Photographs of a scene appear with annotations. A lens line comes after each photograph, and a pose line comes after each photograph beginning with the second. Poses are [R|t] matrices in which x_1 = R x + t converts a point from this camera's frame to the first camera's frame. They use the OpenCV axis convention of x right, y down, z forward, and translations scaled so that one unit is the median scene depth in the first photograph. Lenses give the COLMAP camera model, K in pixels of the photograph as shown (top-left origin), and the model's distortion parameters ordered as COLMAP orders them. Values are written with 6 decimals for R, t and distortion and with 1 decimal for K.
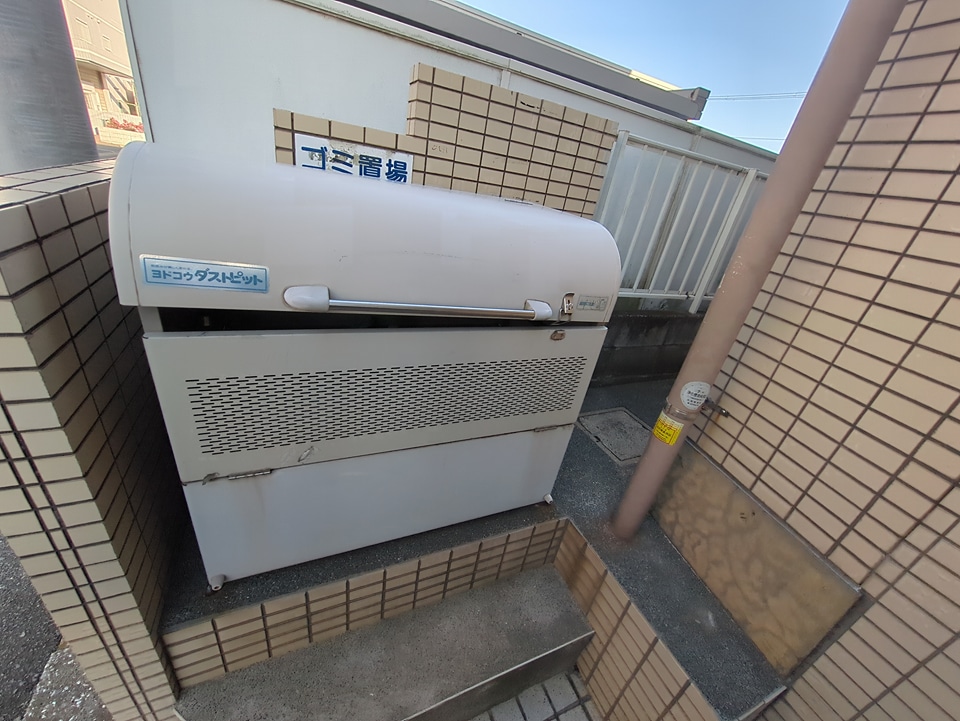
lens RADIAL K [[378.6, 0, 480.0], [0, 378.6, 360.5], [0, 0, 1]] dist [-0.000860, -0.000035]
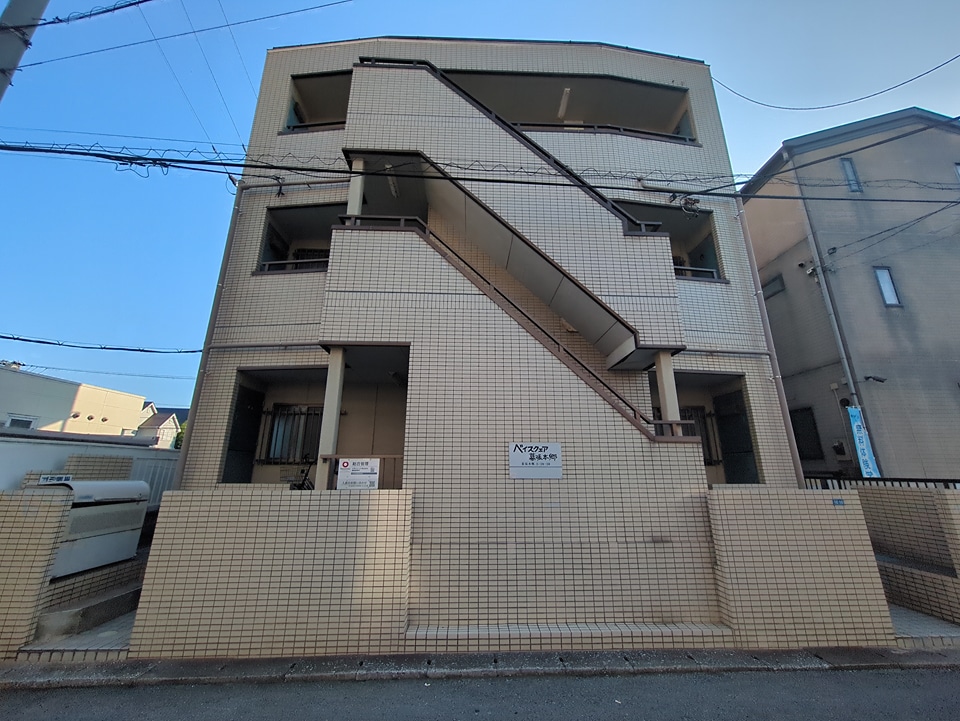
lens RADIAL K [[378.6, 0, 480.0], [0, 378.6, 360.5], [0, 0, 1]] dist [-0.000860, -0.000035]
pose [[0.372955, 0.103810, 0.922024, -2.219690], [0.463088, 0.840279, -0.281924, 1.410412], [-0.804024, 0.532123, 0.265312, -3.783019]]
